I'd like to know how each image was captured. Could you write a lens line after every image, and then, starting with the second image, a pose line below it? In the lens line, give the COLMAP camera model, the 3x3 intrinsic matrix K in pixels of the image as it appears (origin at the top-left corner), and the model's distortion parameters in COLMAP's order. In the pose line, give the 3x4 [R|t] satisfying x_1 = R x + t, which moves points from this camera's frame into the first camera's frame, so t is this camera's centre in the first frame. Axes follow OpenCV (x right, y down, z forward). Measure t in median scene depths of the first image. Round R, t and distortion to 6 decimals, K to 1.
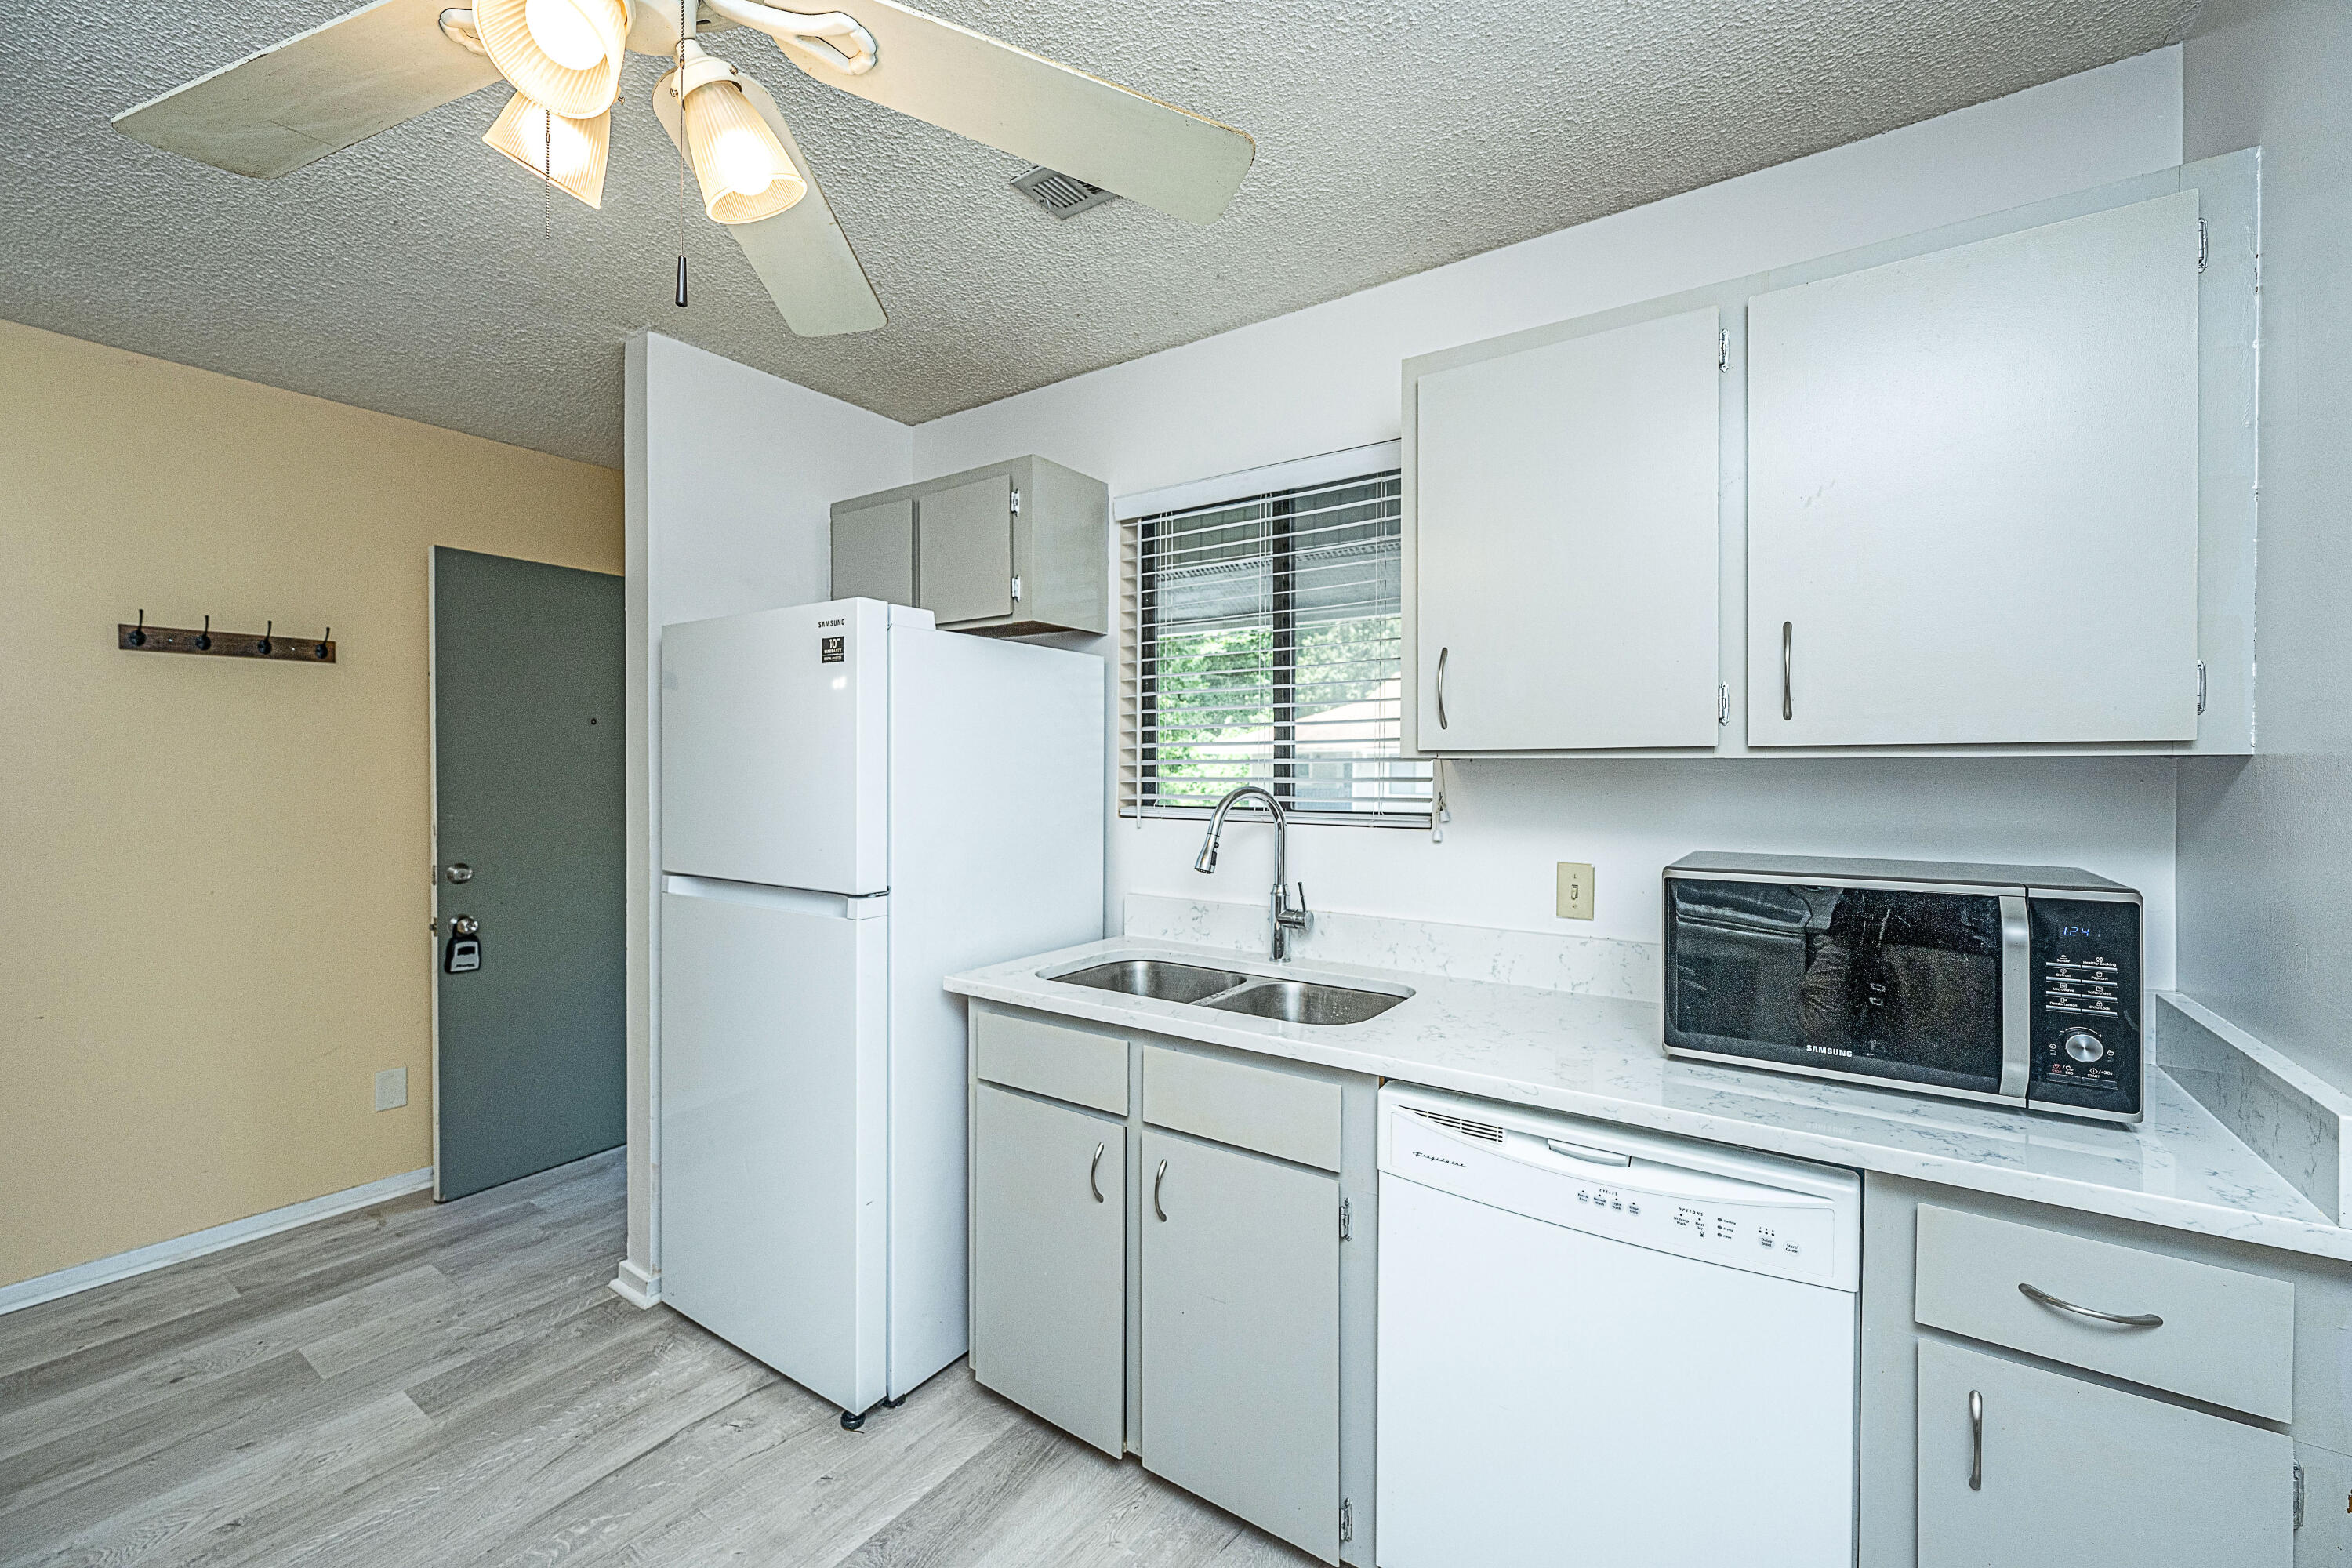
lens RADIAL K [[942.9, 0, 1188.3], [0, 942.9, 777.7], [0, 0, 1]] dist [0.001620, 0.000194]
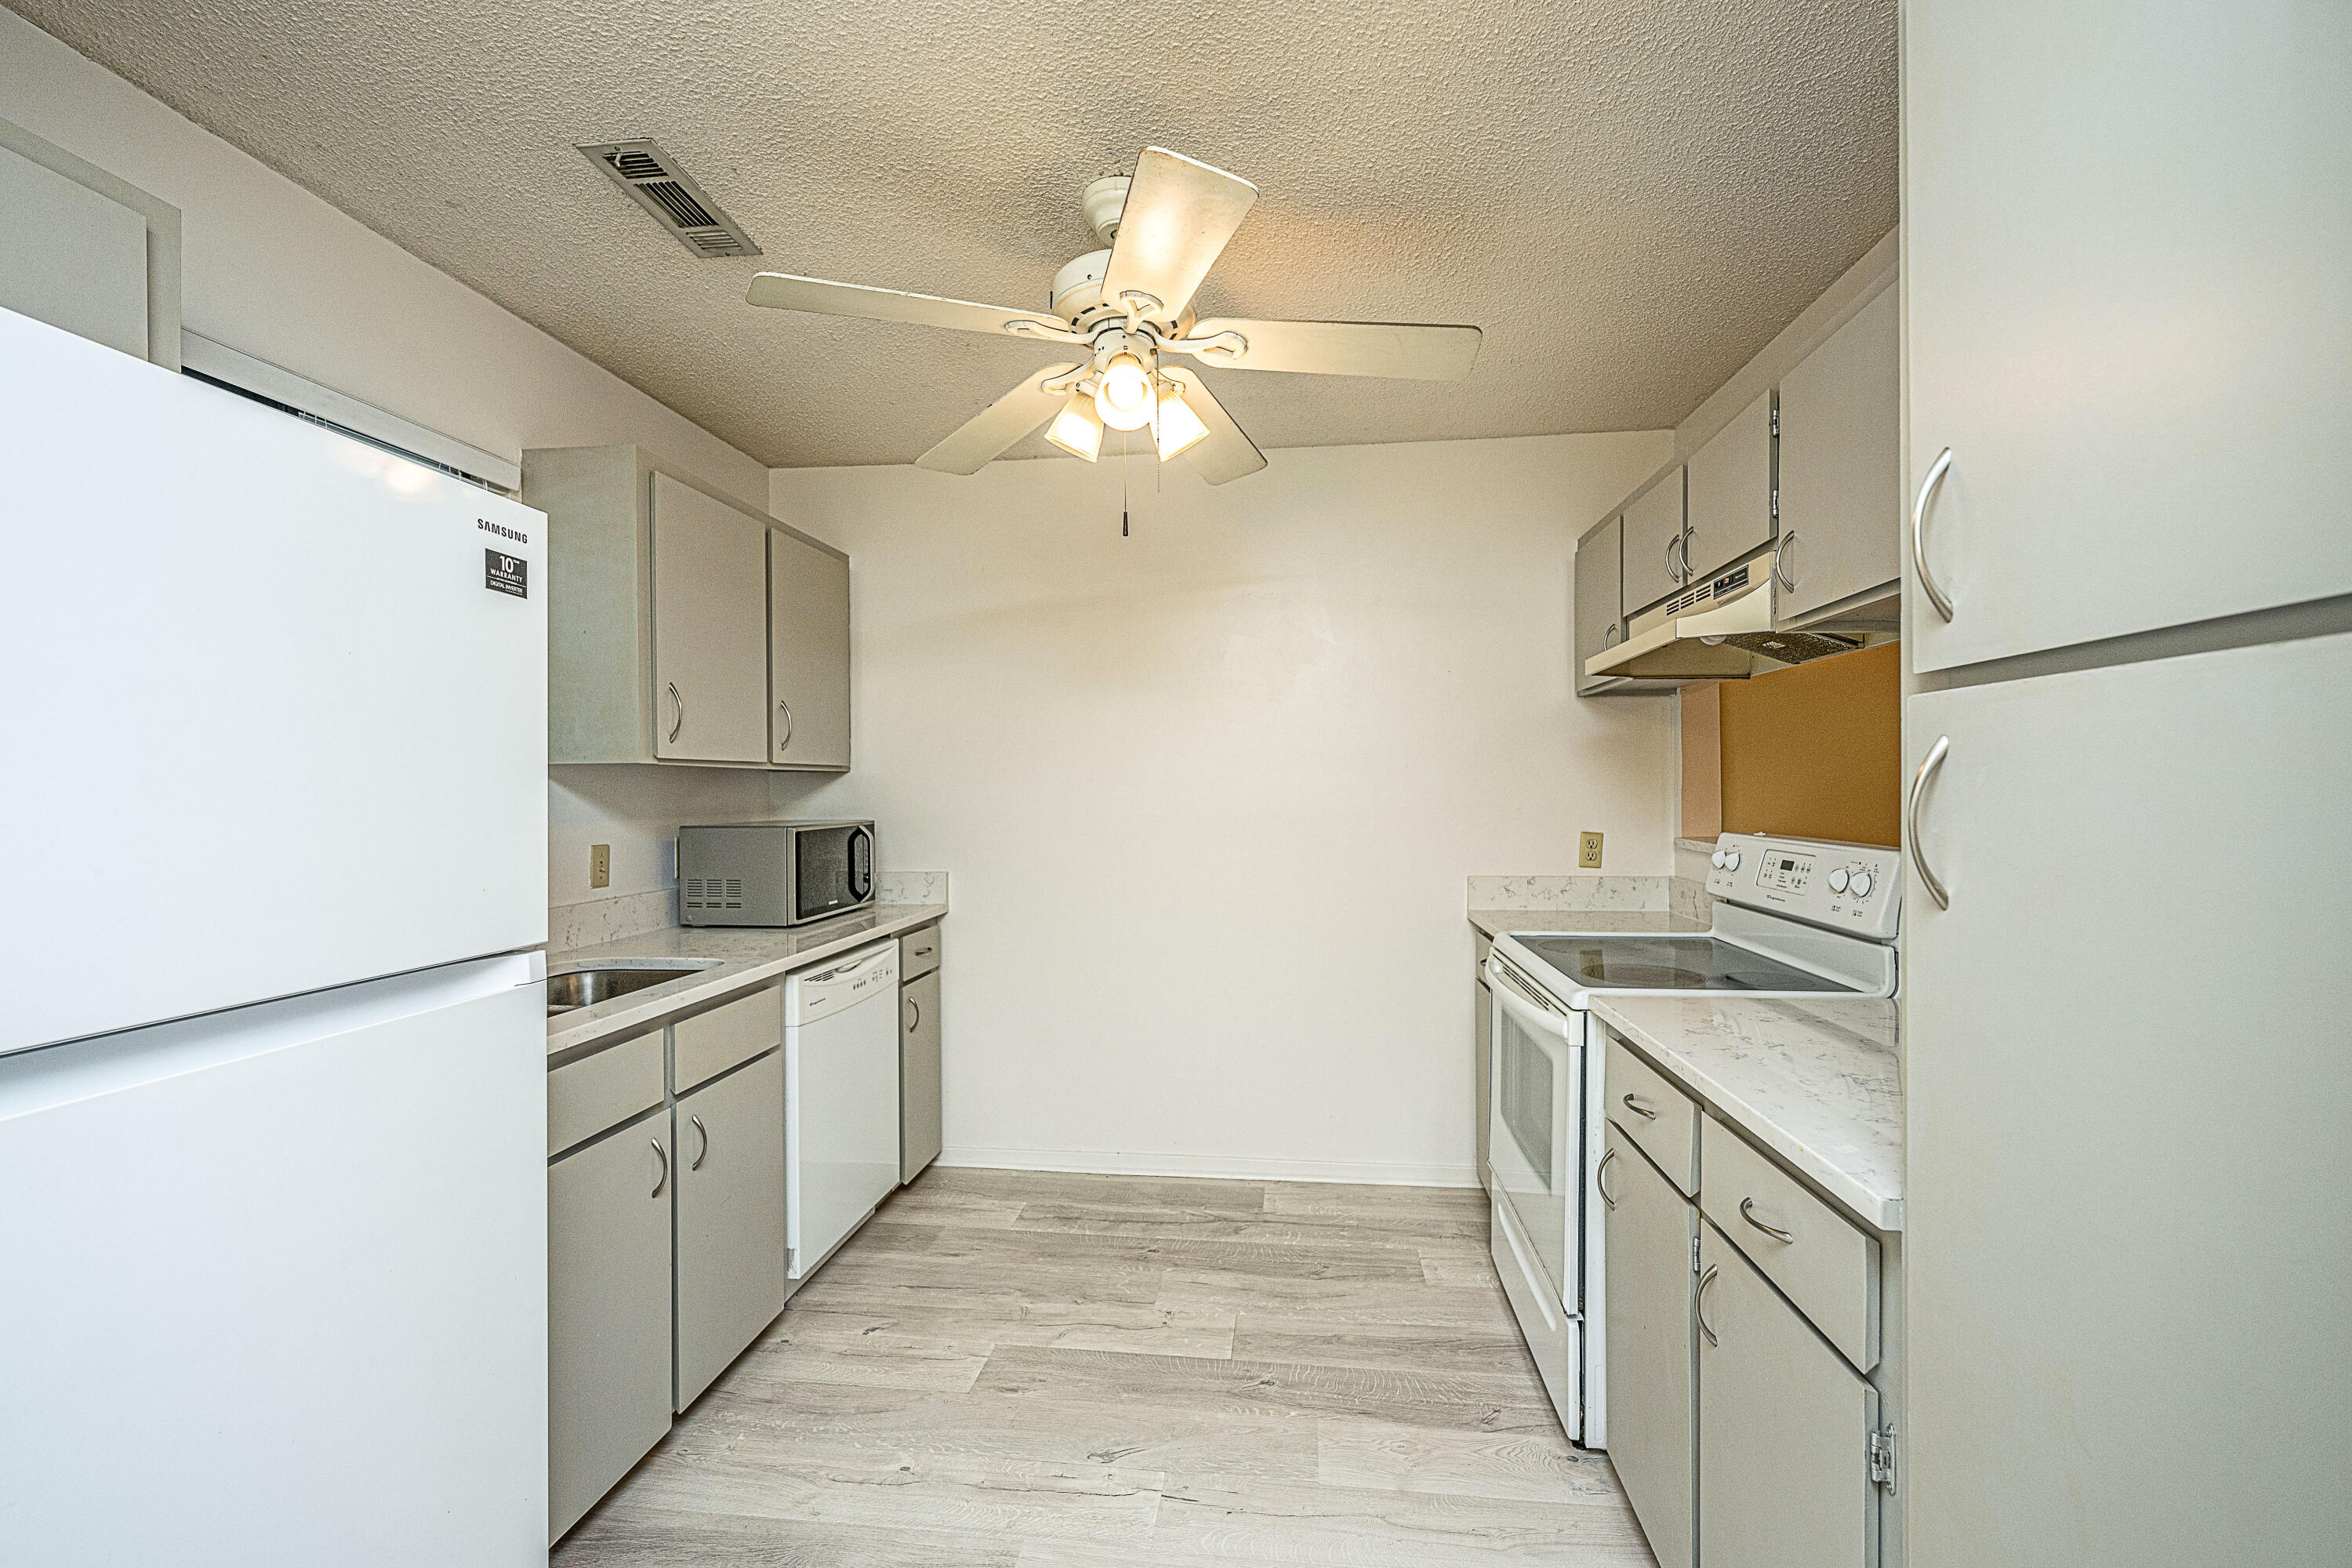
lens RADIAL K [[942.9, 0, 1188.3], [0, 942.9, 777.7], [0, 0, 1]] dist [0.001620, 0.000194]
pose [[-0.462324, 0.008989, 0.886665, -0.481295], [0.008394, 0.999948, -0.005760, 0.004471], [-0.886671, 0.004780, -0.462376, 0.367707]]
